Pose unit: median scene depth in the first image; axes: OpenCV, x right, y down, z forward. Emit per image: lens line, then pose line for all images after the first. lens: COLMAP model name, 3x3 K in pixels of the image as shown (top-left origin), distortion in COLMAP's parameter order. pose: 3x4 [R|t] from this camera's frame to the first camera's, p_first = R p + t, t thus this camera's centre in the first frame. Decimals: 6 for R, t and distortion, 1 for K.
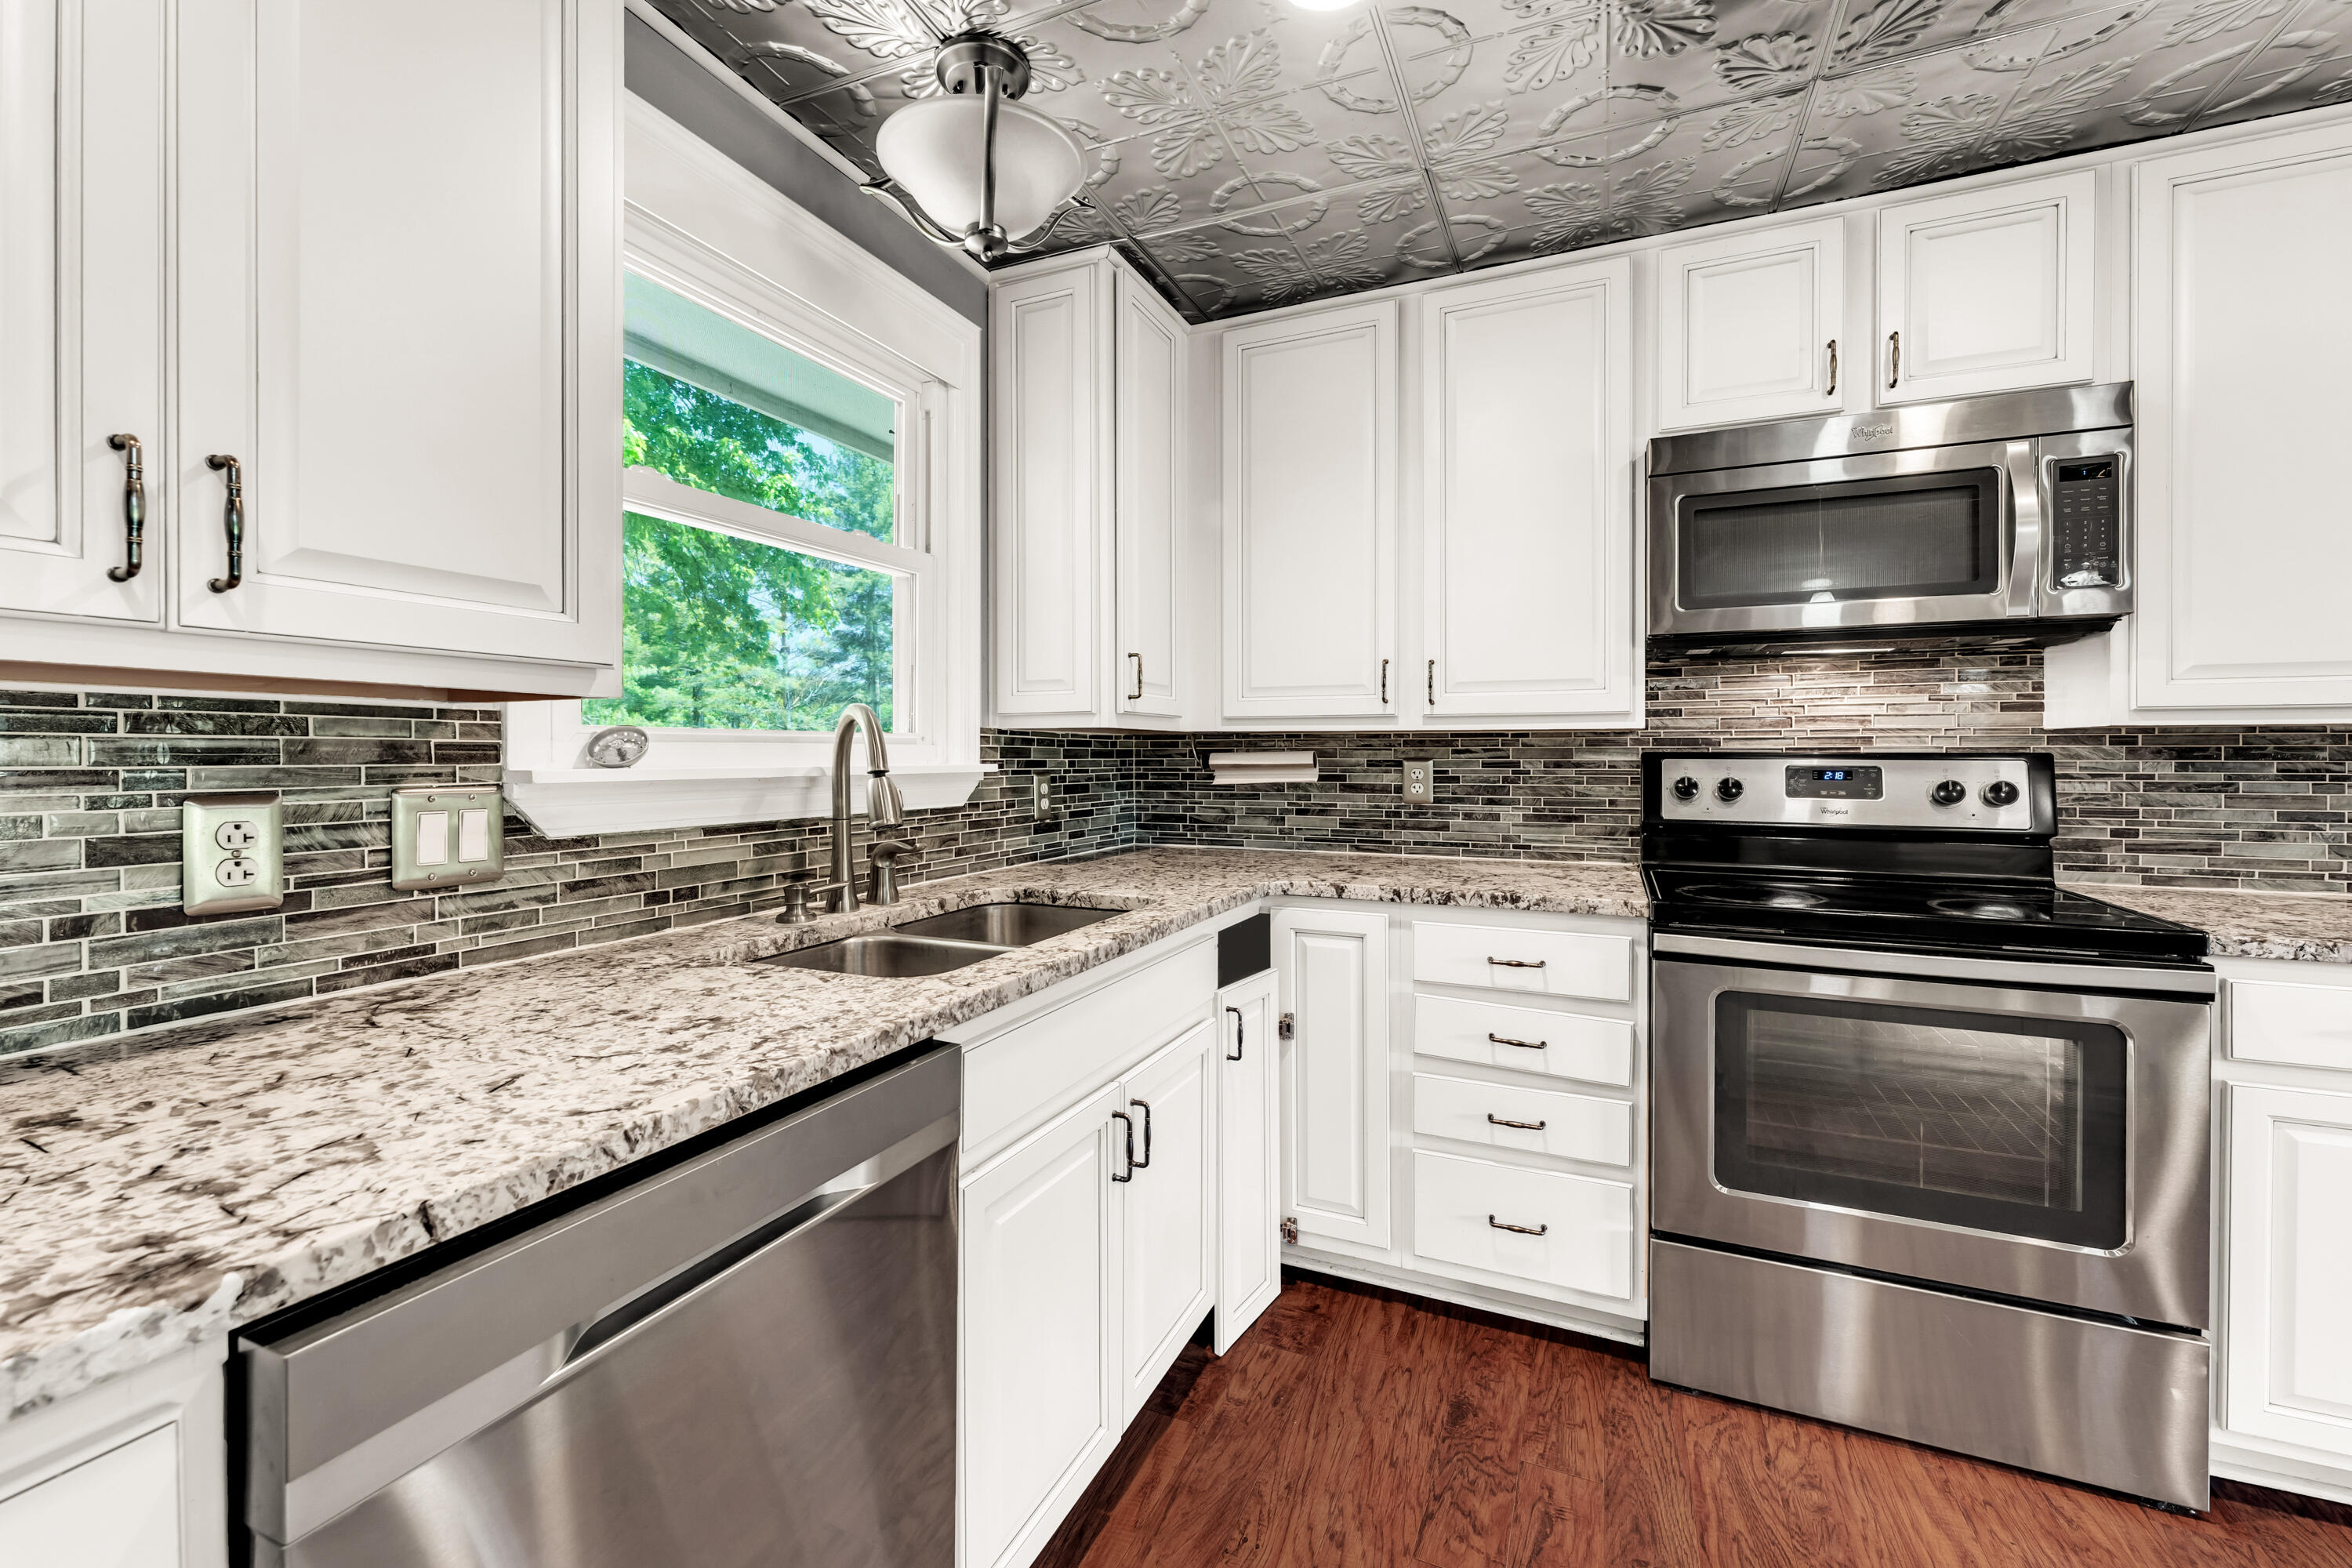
lens RADIAL K [[939.9, 0, 1185.6], [0, 939.9, 763.1], [0, 0, 1]] dist [0.002658, 0.000349]
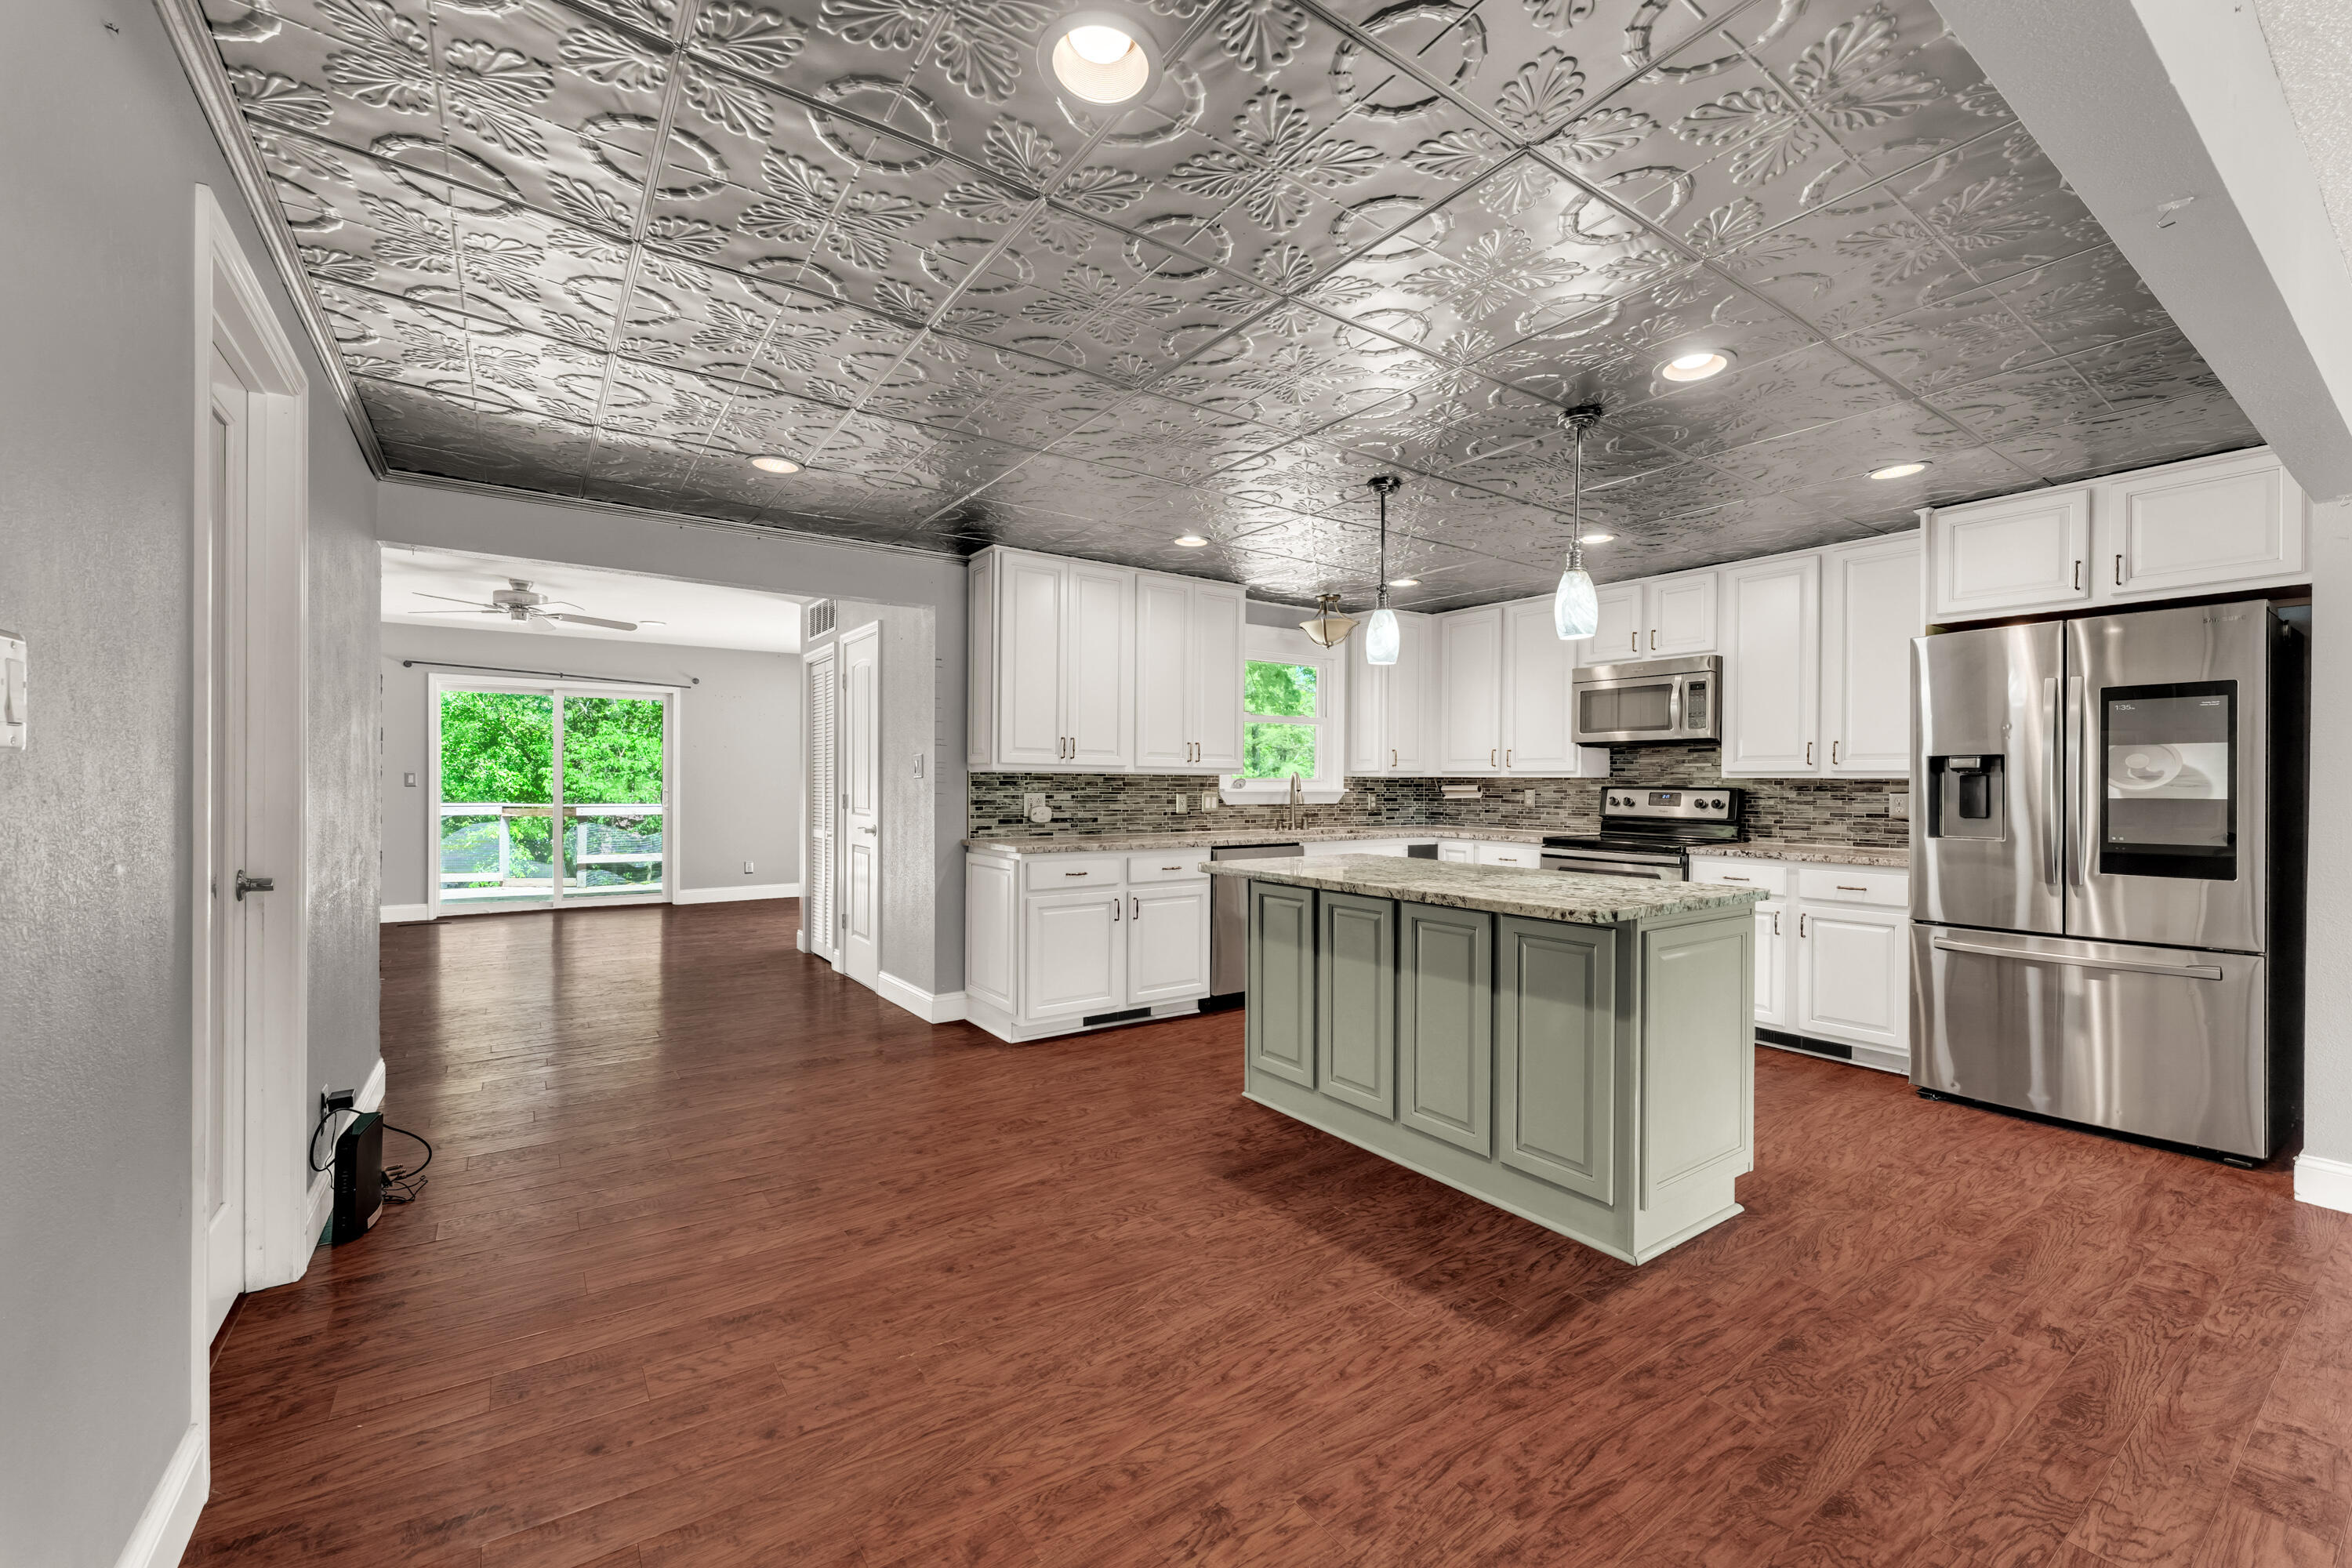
lens RADIAL K [[939.9, 0, 1192.5], [0, 939.9, 769.1], [0, 0, 1]] dist [0.002658, 0.000349]
pose [[0.855354, -0.002555, -0.518037, 0.860711], [-0.010138, 0.999714, -0.021669, 0.006389], [0.517944, 0.023786, 0.855084, -1.669903]]
